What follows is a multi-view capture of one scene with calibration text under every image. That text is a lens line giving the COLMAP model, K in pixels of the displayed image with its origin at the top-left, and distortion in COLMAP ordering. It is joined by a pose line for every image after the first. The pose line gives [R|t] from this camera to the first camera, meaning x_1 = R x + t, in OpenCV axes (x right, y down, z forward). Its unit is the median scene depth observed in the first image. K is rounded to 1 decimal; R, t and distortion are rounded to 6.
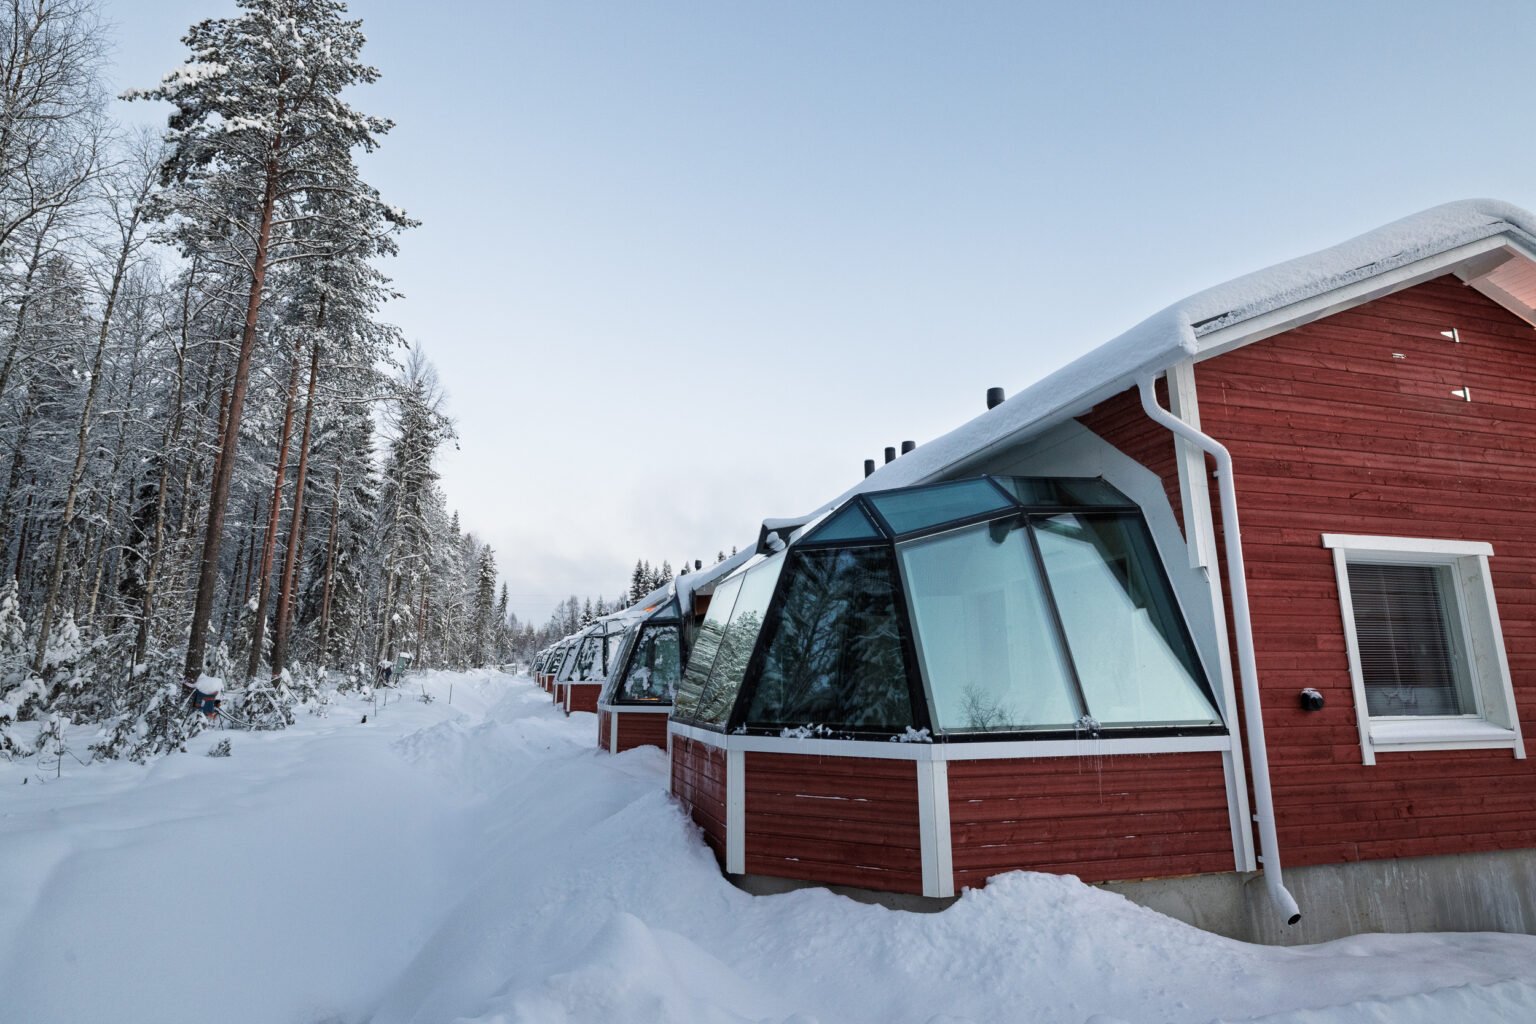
lens RADIAL K [[804.2, 0, 768.0], [0, 804.2, 512.0], [0, 0, 1]] dist [-0.001910, -0.000364]
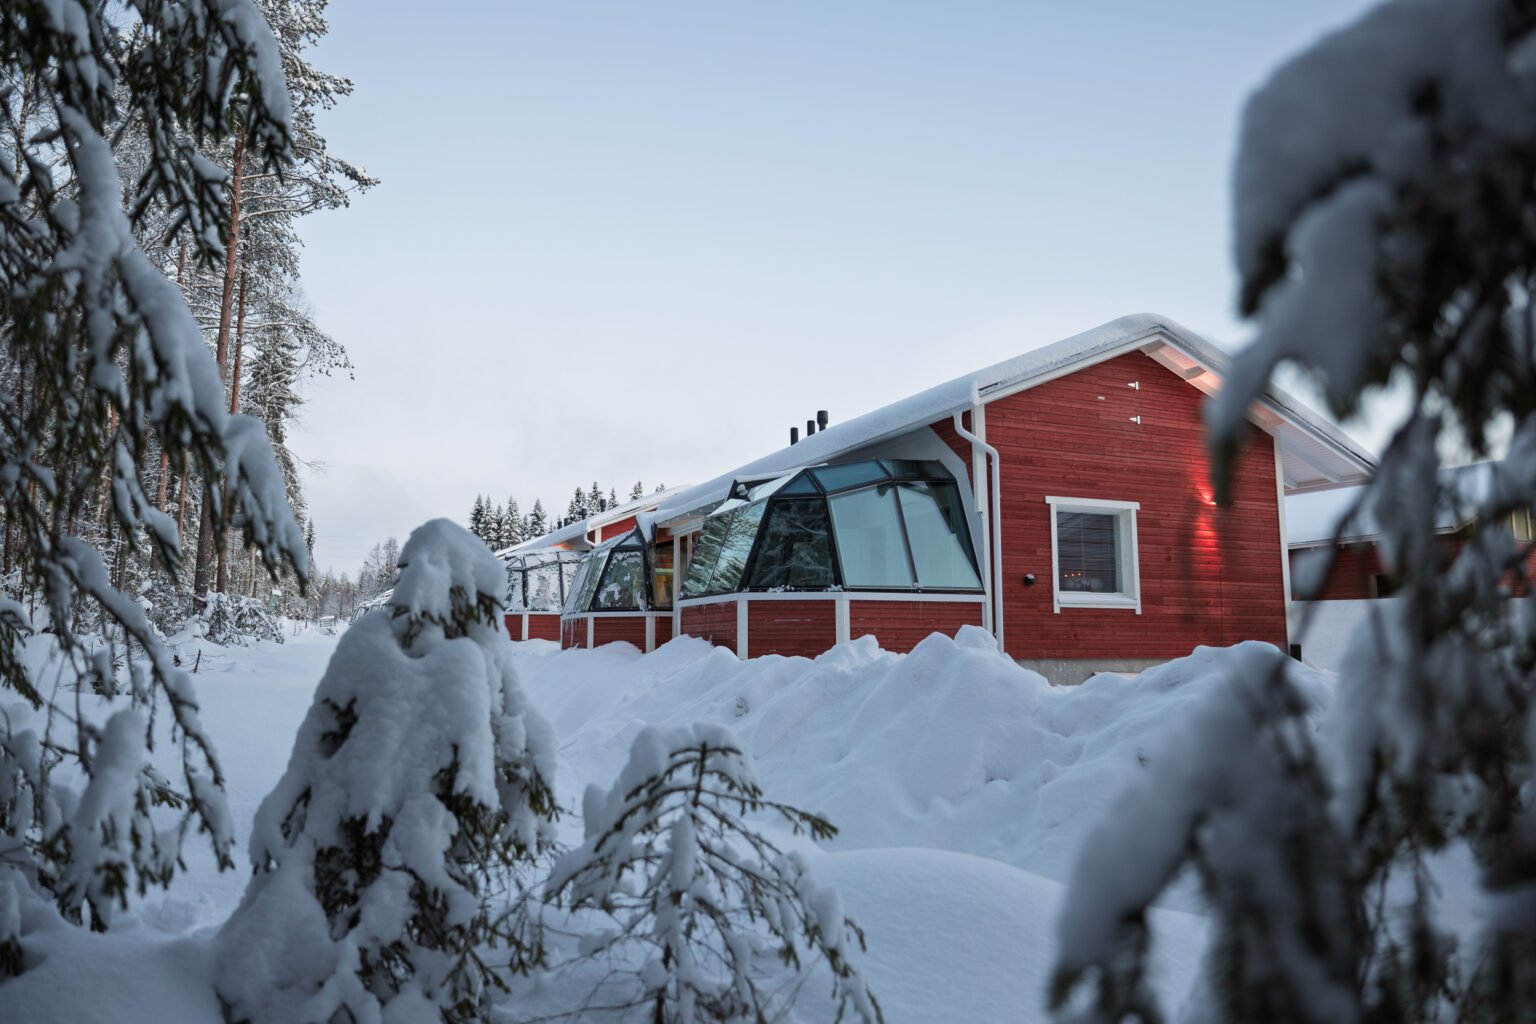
lens RADIAL K [[804.2, 0, 768.0], [0, 804.2, 512.0], [0, 0, 1]] dist [-0.001910, -0.000364]
pose [[0.992002, 0.021744, 0.124333, -0.194032], [-0.030634, 0.997073, 0.070045, -0.047484], [-0.122446, -0.073294, 0.989765, -0.788705]]
